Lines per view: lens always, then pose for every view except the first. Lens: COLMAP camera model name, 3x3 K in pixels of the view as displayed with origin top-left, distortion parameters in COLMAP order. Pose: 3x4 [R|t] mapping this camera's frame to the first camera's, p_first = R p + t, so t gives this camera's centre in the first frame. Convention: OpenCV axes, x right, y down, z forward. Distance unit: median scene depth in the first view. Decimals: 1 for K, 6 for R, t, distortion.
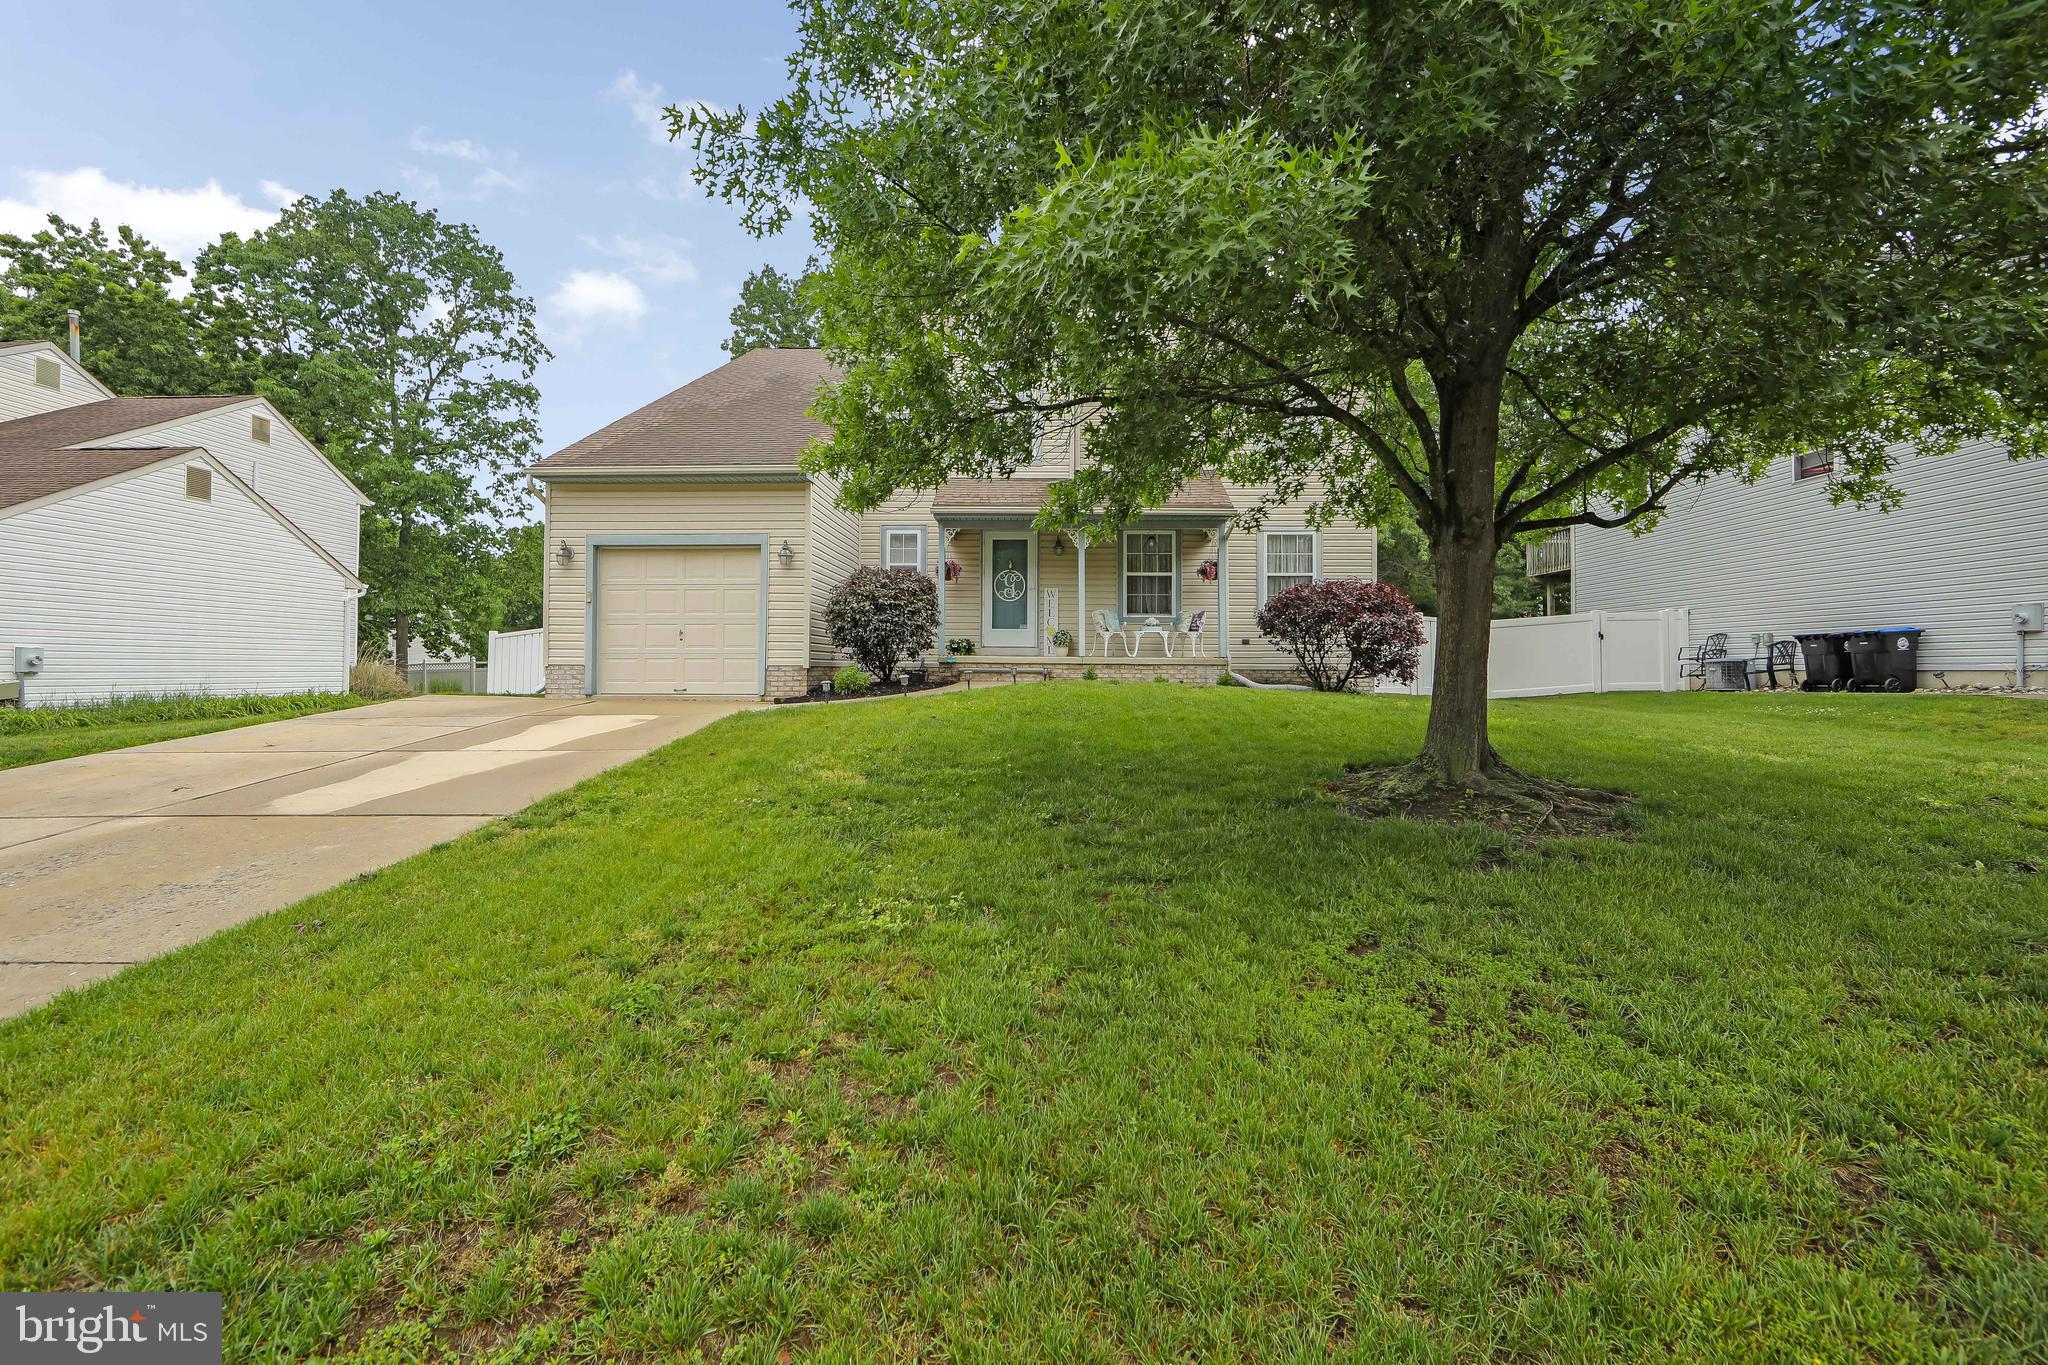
lens RADIAL K [[832.1, 0, 1025.8], [0, 832.1, 646.2], [0, 0, 1]] dist [-0.001045, 0.000000]
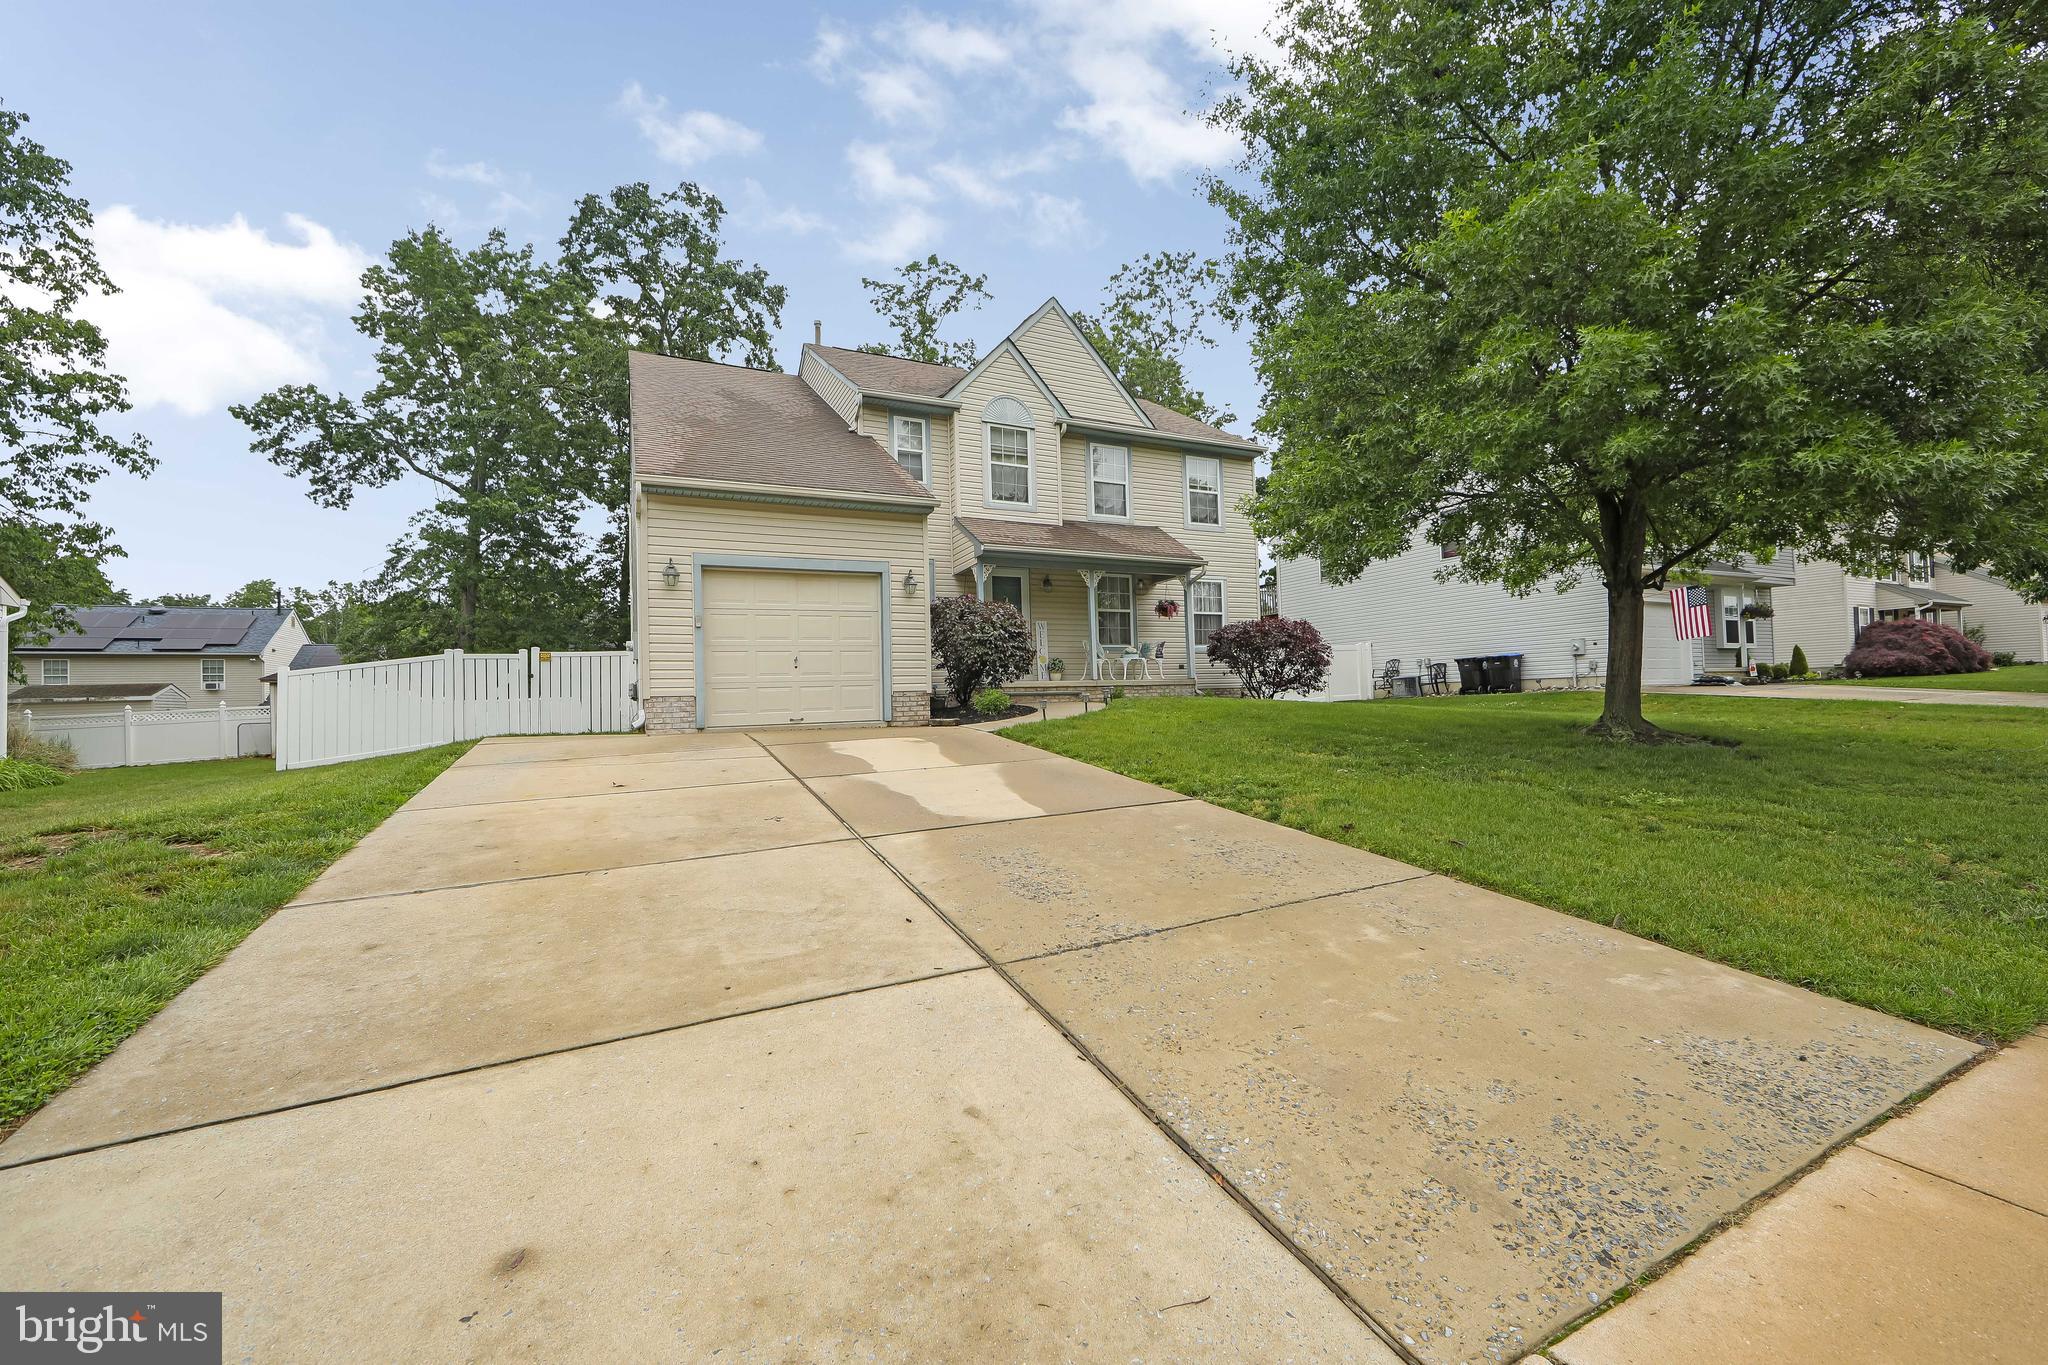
lens RADIAL K [[826.0, 0, 1029.7], [0, 826.0, 661.9], [0, 0, 1]] dist [-0.000369, 0.000248]
pose [[0.877817, -0.007575, 0.478936, -0.513186], [0.021181, 0.999511, -0.023012, 0.010894], [-0.478528, 0.030345, 0.877548, 0.027869]]
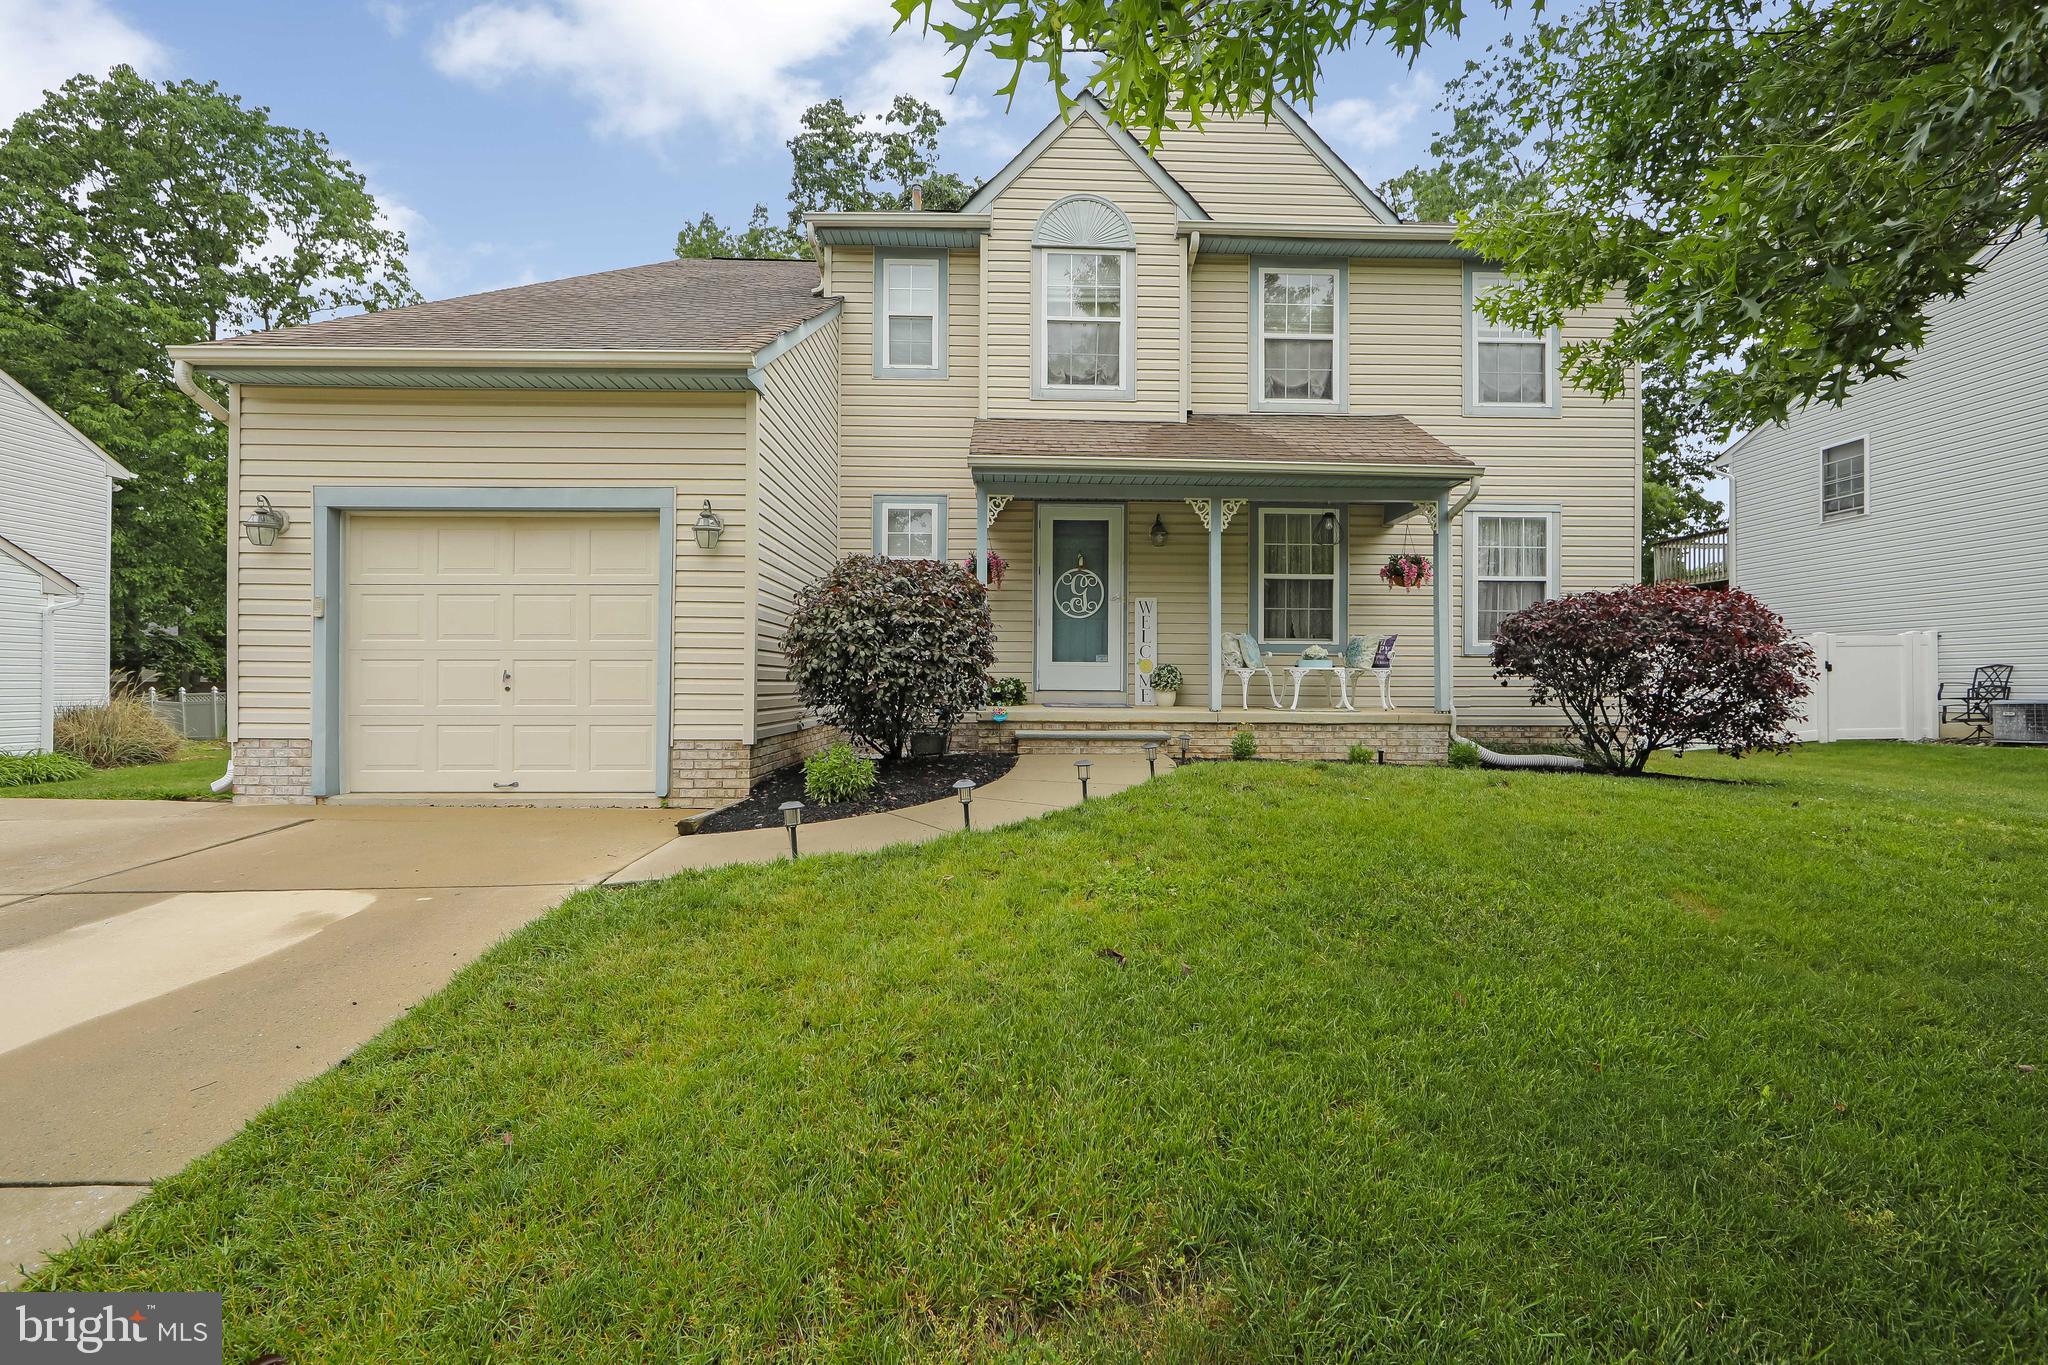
lens RADIAL K [[837.2, 0, 1034.9], [0, 837.2, 670.9], [0, 0, 1]] dist [-0.007943, -0.000326]
pose [[0.997979, -0.000027, 0.063546, -0.092842], [-0.000665, 0.999941, 0.010866, -0.020845], [-0.063542, -0.010886, 0.997920, 0.366543]]
